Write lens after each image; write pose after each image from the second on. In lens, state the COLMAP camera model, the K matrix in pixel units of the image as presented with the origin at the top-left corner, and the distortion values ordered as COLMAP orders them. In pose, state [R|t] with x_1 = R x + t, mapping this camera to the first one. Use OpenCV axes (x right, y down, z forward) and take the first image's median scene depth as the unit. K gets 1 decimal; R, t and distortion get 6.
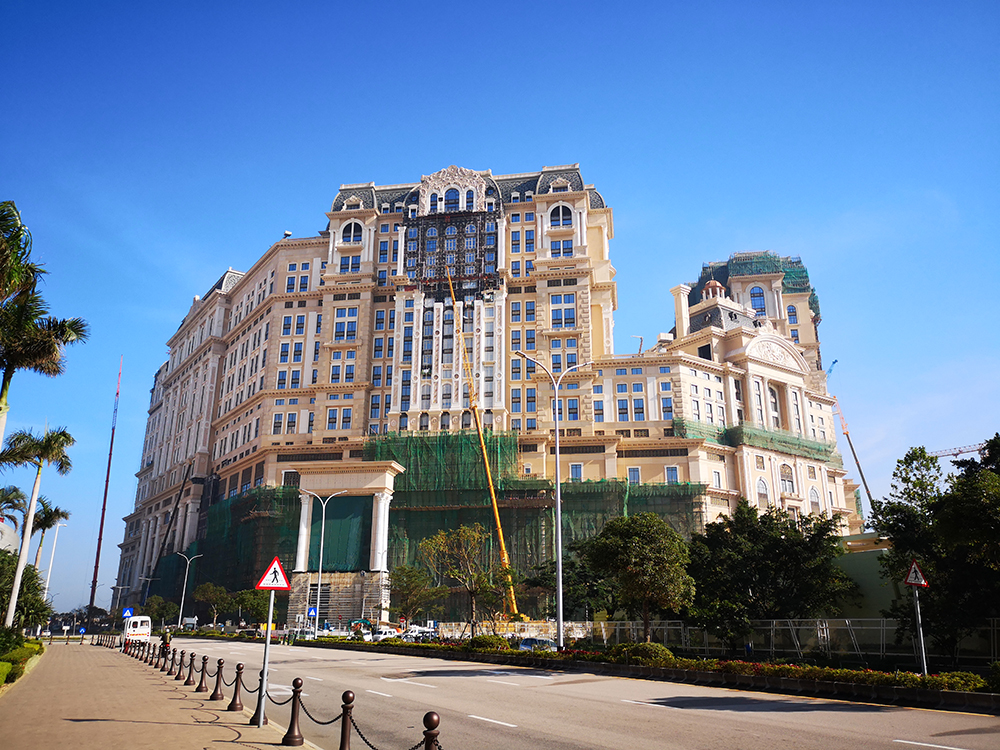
lens RADIAL K [[781.4, 0, 500.0], [0, 781.4, 375.0], [0, 0, 1]] dist [0.066163, -0.067268]
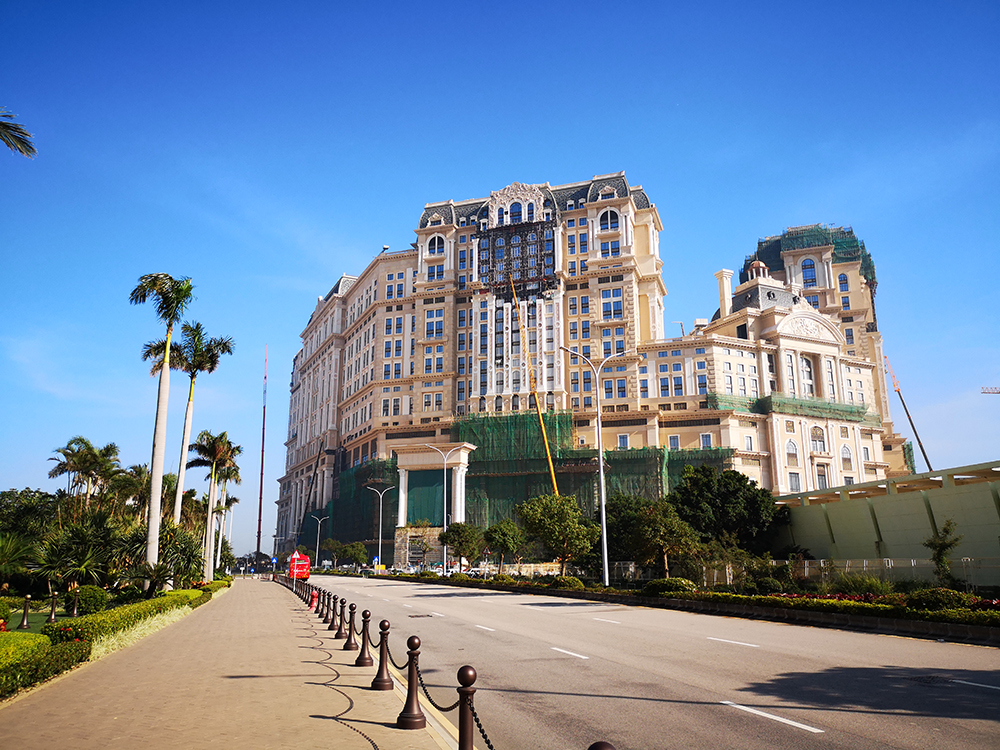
lens RADIAL K [[781.4, 0, 500.0], [0, 781.4, 375.0], [0, 0, 1]] dist [0.066163, -0.067268]
pose [[0.985615, -0.044590, -0.163015, 0.097740], [0.055803, 0.996333, 0.064865, -0.058637], [0.159525, -0.073029, 0.984489, -0.183692]]
